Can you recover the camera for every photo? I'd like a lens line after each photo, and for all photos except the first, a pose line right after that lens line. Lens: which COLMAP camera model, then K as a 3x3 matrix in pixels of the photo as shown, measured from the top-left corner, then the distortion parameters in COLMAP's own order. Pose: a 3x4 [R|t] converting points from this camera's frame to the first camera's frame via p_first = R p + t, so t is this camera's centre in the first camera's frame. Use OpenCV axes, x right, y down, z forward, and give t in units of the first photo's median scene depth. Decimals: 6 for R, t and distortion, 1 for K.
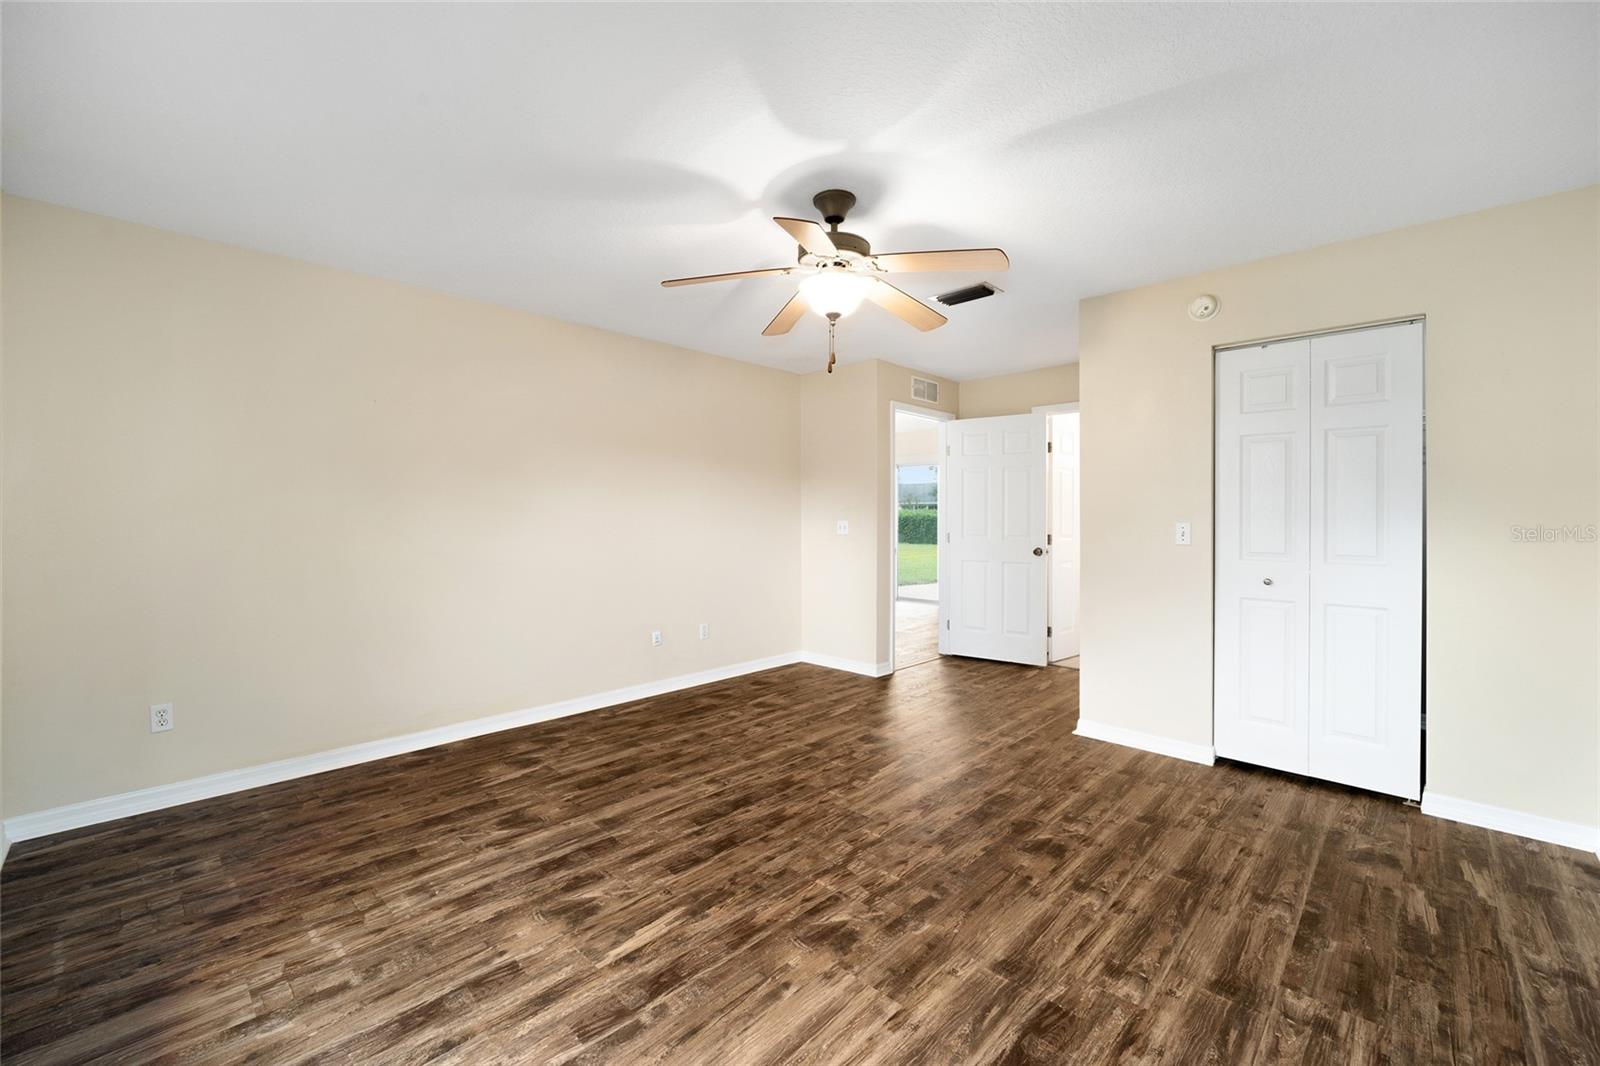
lens RADIAL K [[649.3, 0, 794.4], [0, 649.3, 521.0], [0, 0, 1]] dist [0.002127, -0.004655]
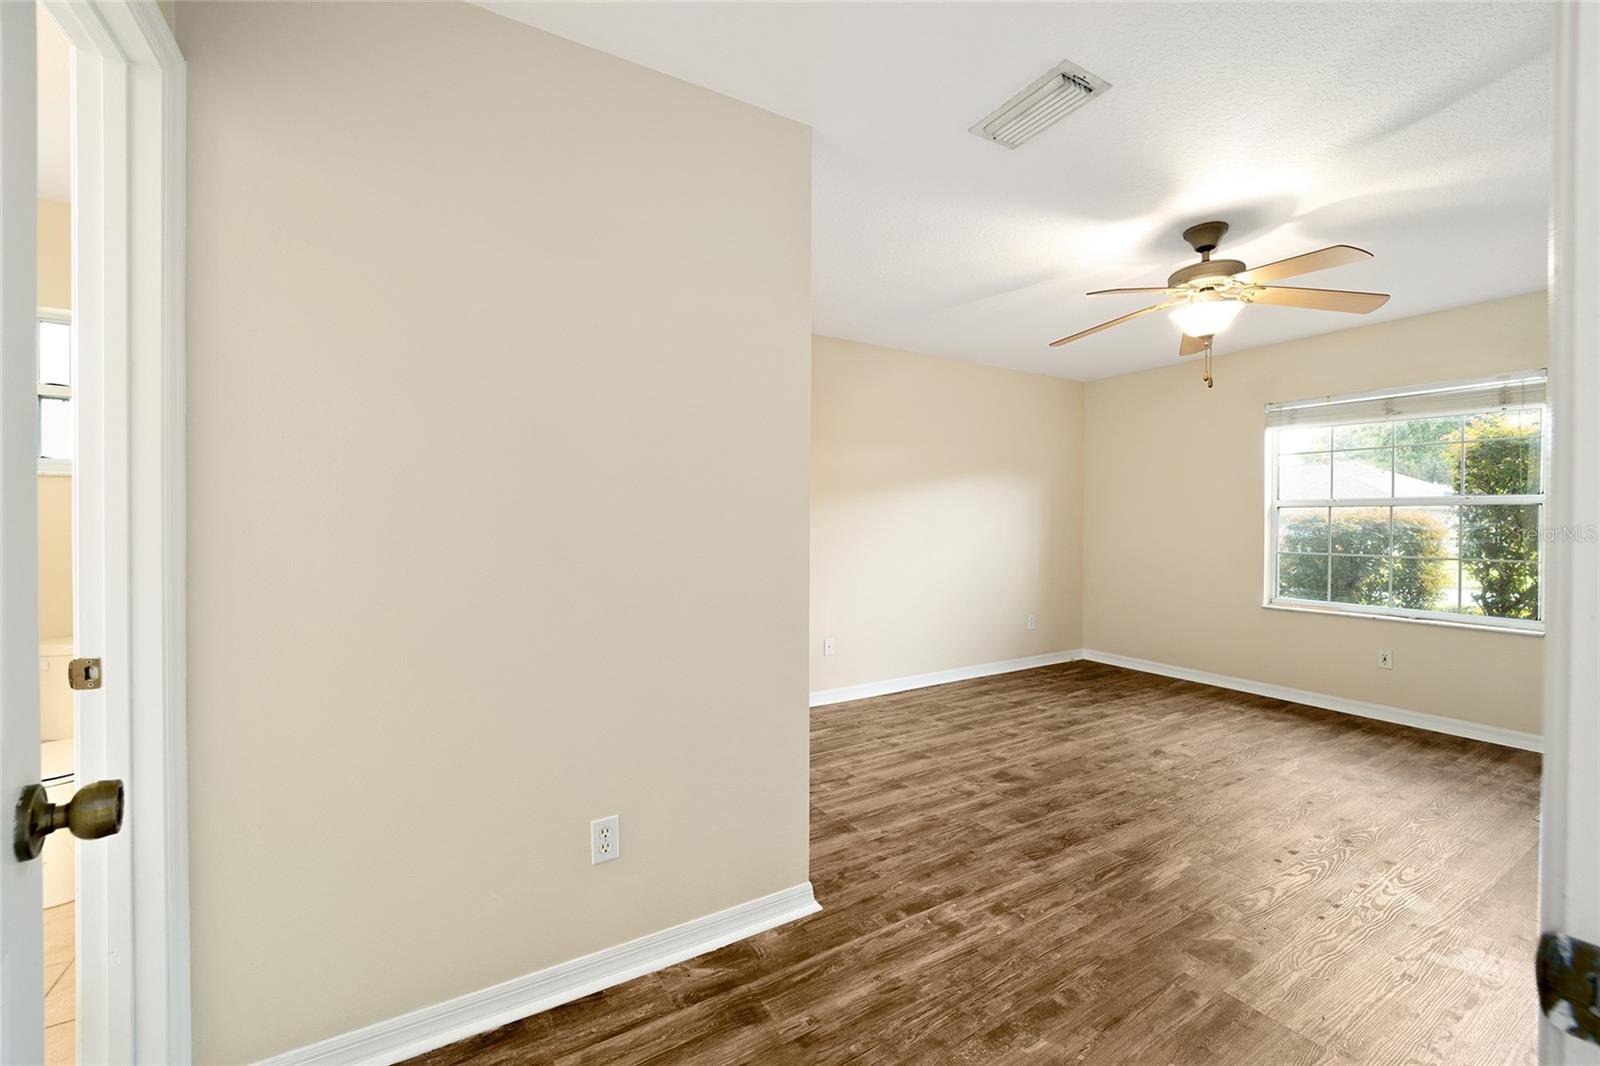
lens RADIAL K [[649.3, 0, 793.2], [0, 649.3, 522.7], [0, 0, 1]] dist [0.002127, -0.004655]
pose [[-0.967952, -0.003811, 0.251107, 0.479850], [-0.001641, 0.999959, 0.008852, -0.011796], [-0.251130, 0.008156, -0.967919, 2.351547]]
